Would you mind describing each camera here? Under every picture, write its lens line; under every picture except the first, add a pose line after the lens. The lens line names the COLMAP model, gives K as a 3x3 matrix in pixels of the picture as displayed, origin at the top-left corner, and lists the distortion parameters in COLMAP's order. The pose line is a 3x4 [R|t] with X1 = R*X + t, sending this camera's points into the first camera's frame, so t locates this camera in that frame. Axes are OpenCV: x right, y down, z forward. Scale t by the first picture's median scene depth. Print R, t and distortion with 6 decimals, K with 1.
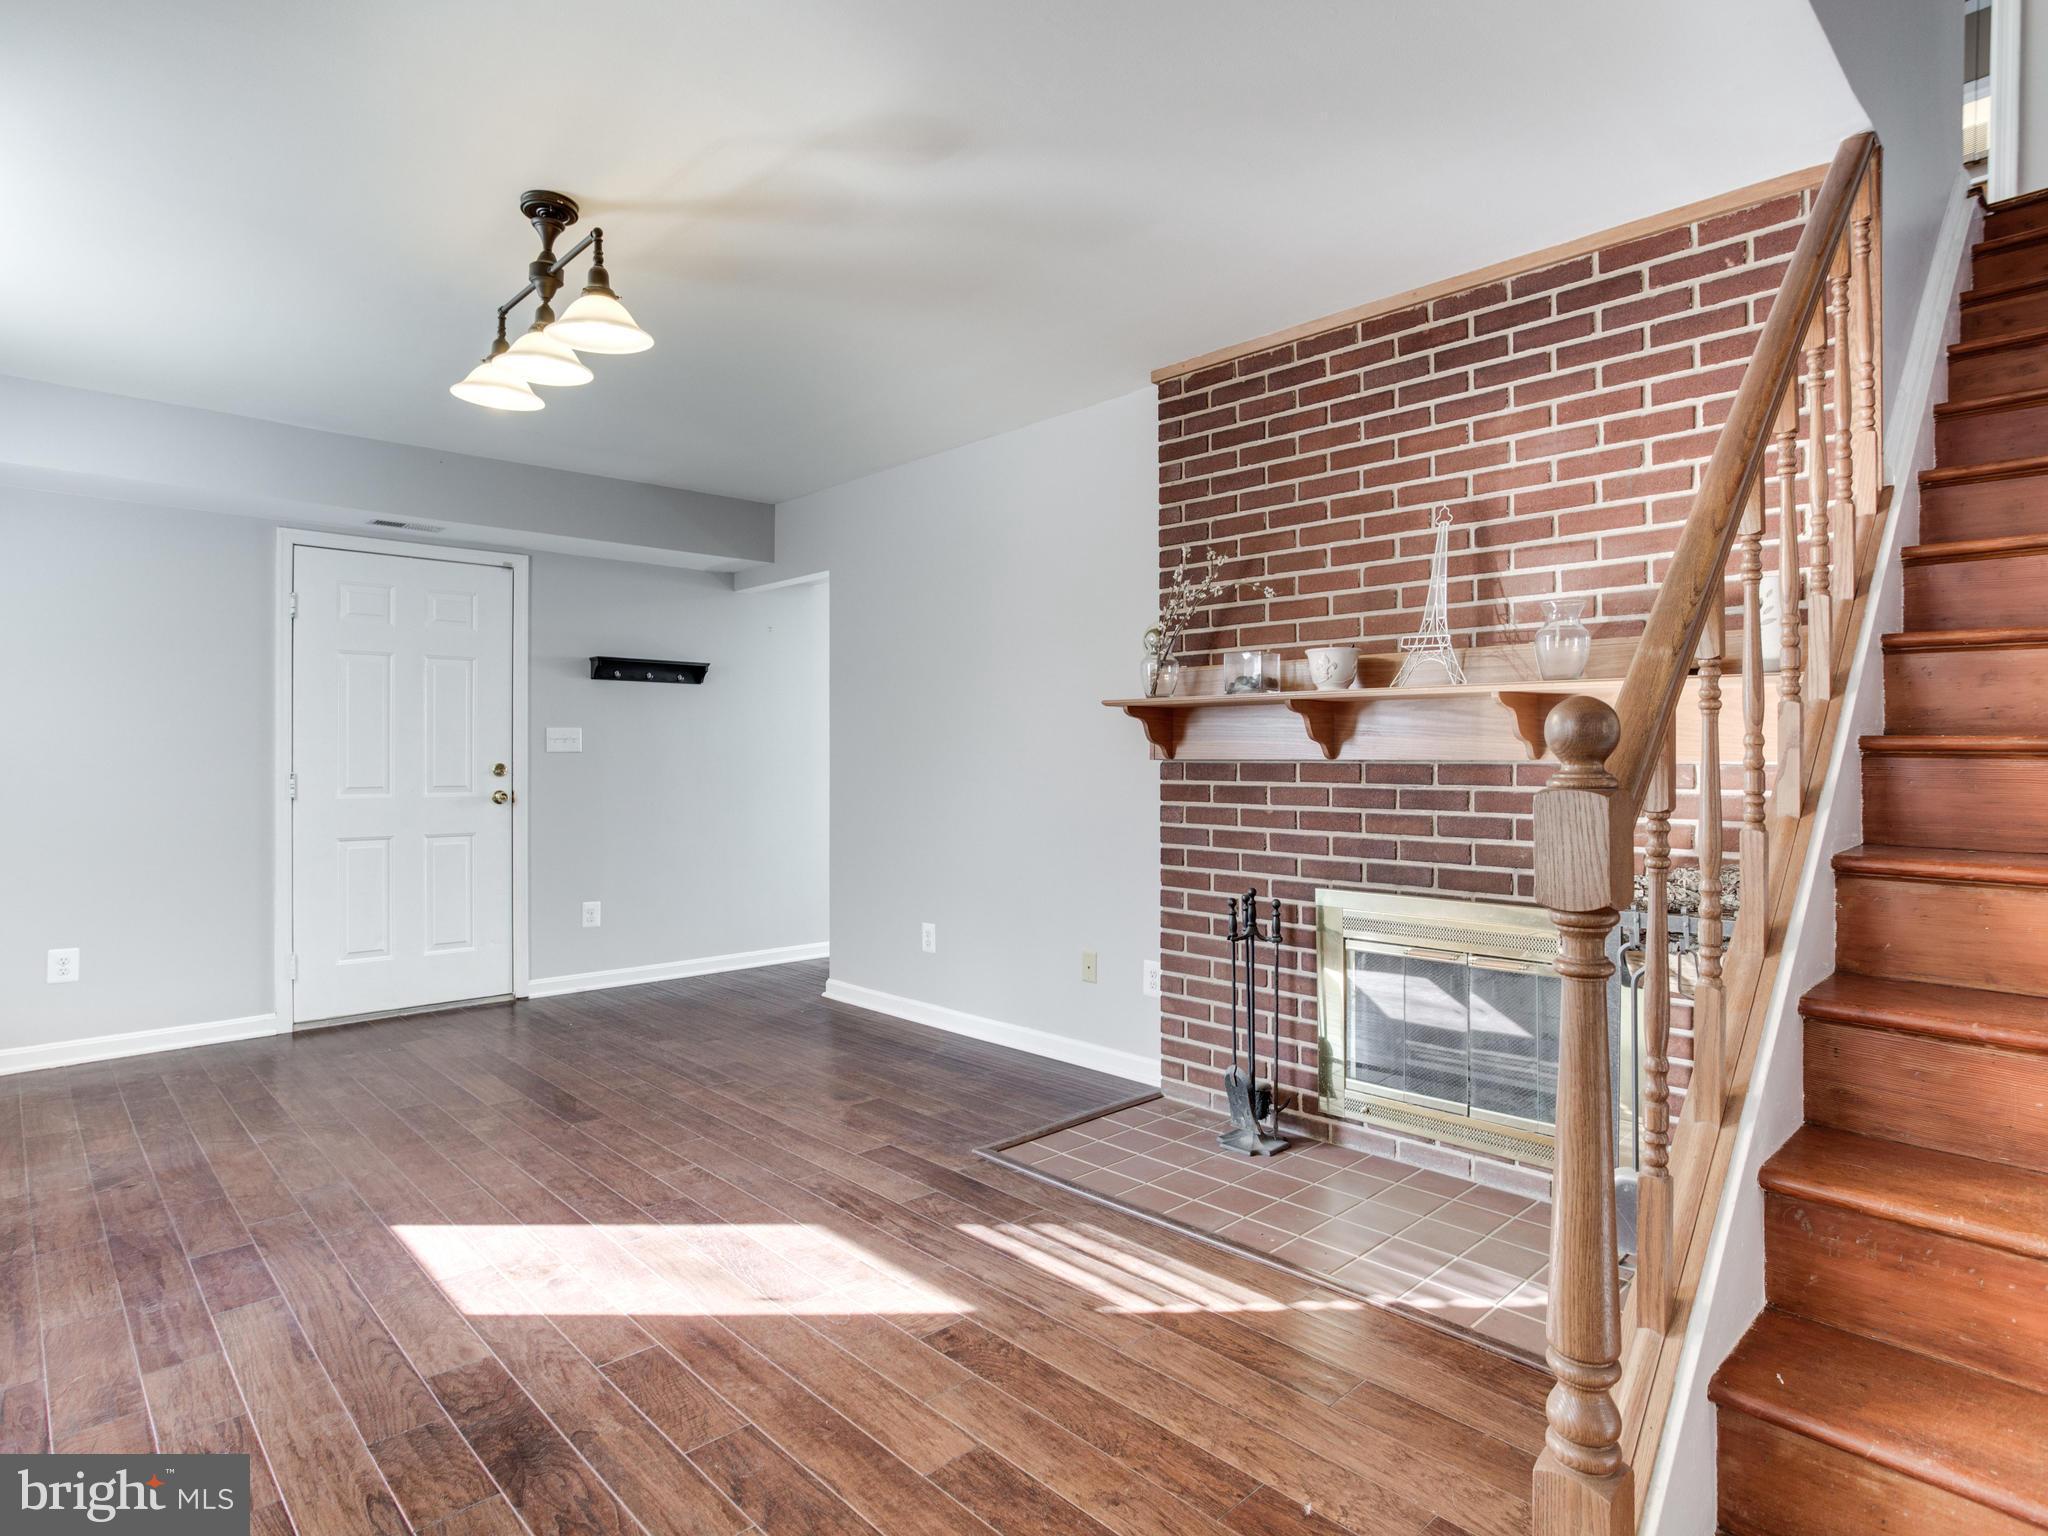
lens RADIAL K [[1139.9, 0, 1031.2], [0, 1139.9, 759.1], [0, 0, 1]] dist [-0.036620, 0.015690]
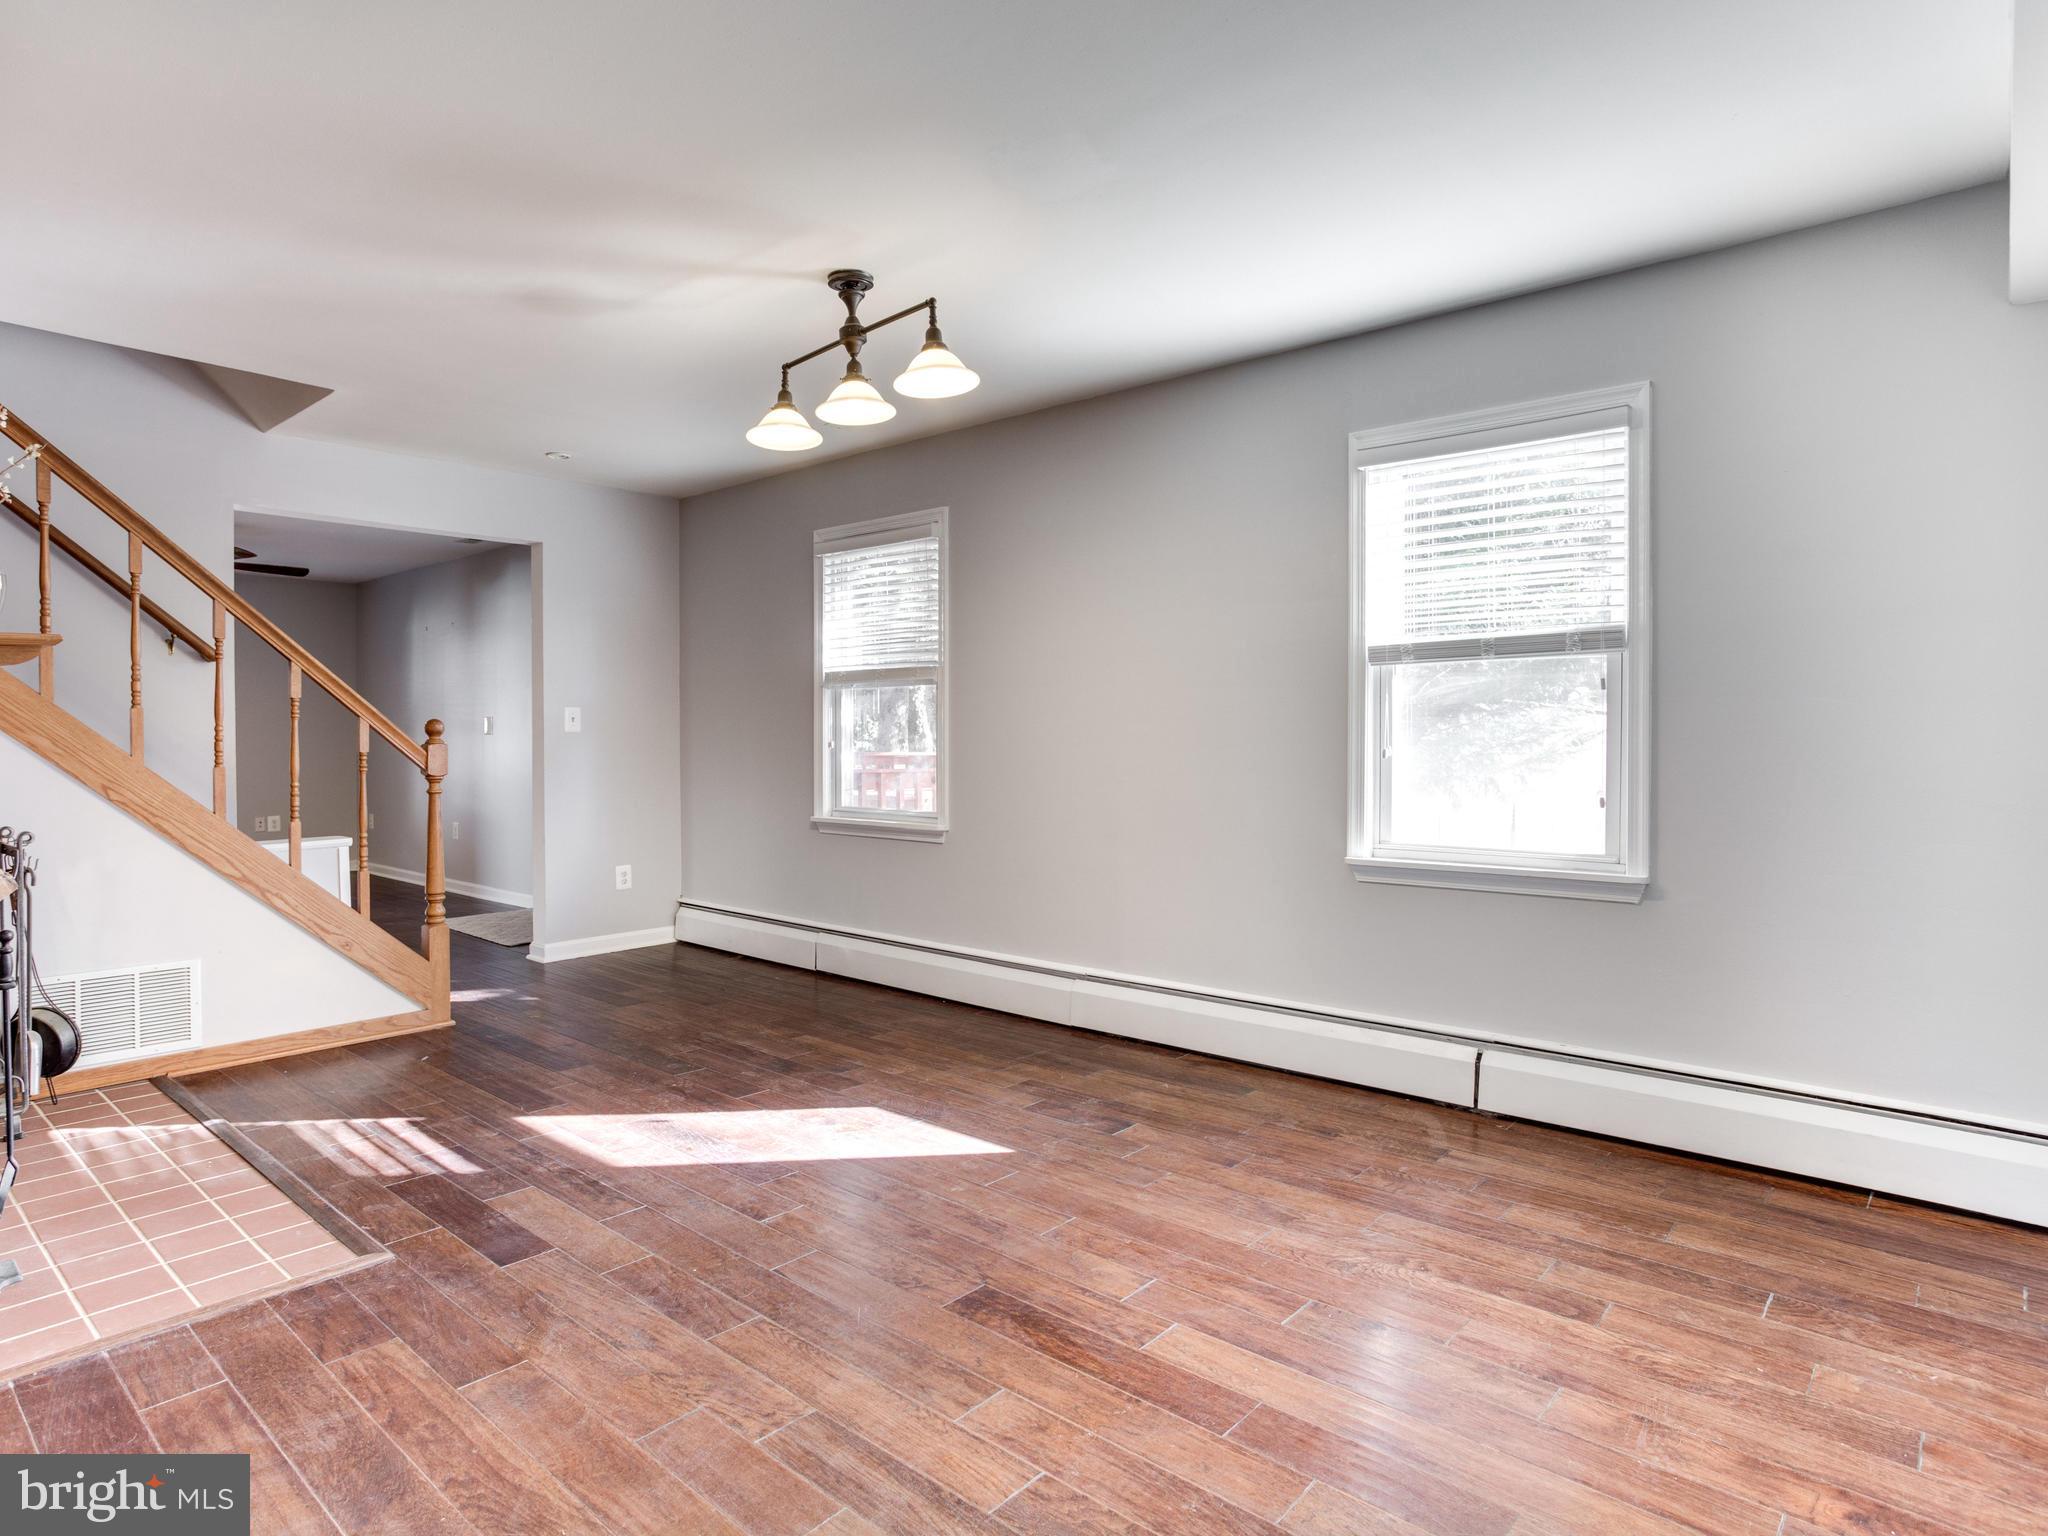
lens RADIAL K [[1139.9, 0, 1067.9], [0, 1139.9, 743.9], [0, 0, 1]] dist [-0.036620, 0.015690]
pose [[-0.991891, 0.002945, -0.127057, -0.461804], [0.002011, 0.999970, 0.007477, 0.001306], [0.127075, 0.007161, -0.991867, 2.061676]]
